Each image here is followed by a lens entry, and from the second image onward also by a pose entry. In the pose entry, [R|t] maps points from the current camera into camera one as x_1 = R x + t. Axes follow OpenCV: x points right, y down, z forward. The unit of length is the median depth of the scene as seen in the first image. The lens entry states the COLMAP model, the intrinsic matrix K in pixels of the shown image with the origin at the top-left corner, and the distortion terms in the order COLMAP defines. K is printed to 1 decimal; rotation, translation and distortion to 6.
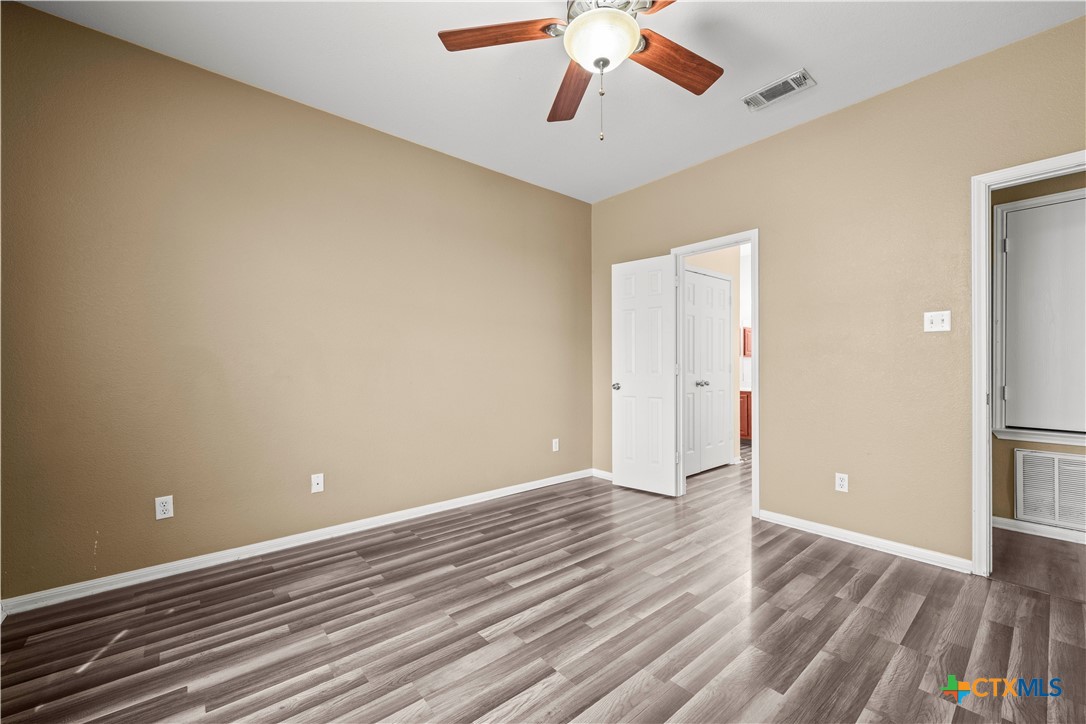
lens RADIAL K [[429.6, 0, 541.2], [0, 429.6, 364.8], [0, 0, 1]] dist [0.000677, -0.000194]
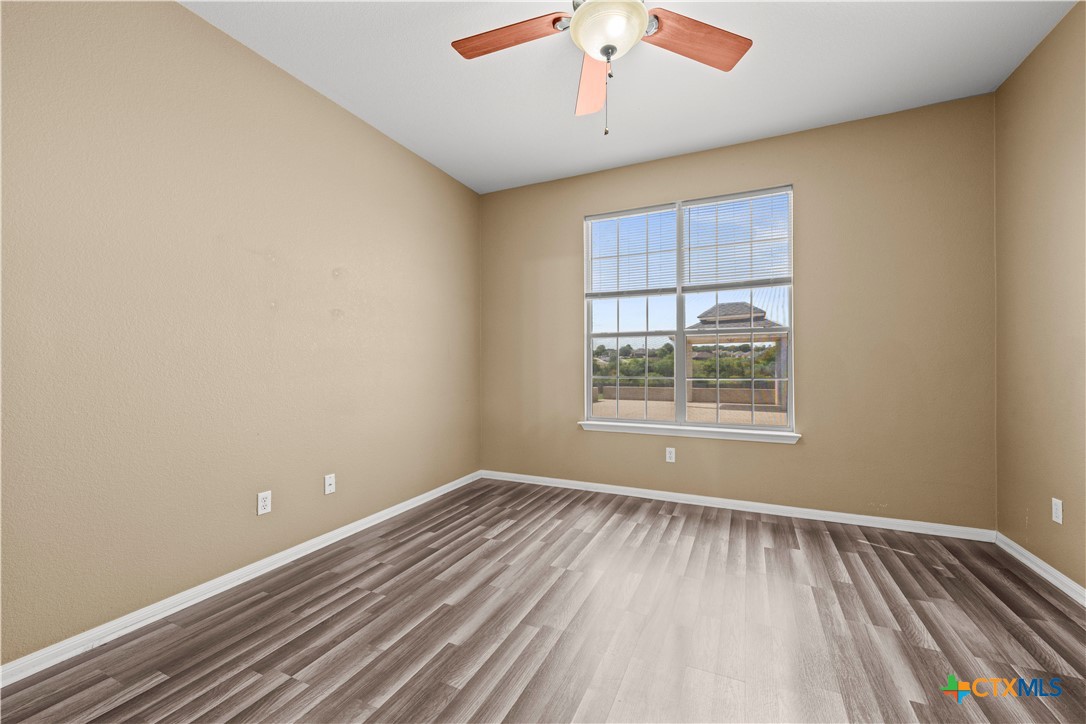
lens RADIAL K [[429.6, 0, 551.6], [0, 429.6, 360.2], [0, 0, 1]] dist [0.000677, -0.000194]
pose [[-0.894997, 0.002429, -0.446066, 0.618864], [0.006600, 0.999948, -0.007798, 0.009295], [0.446024, -0.009923, -0.894966, 1.618577]]
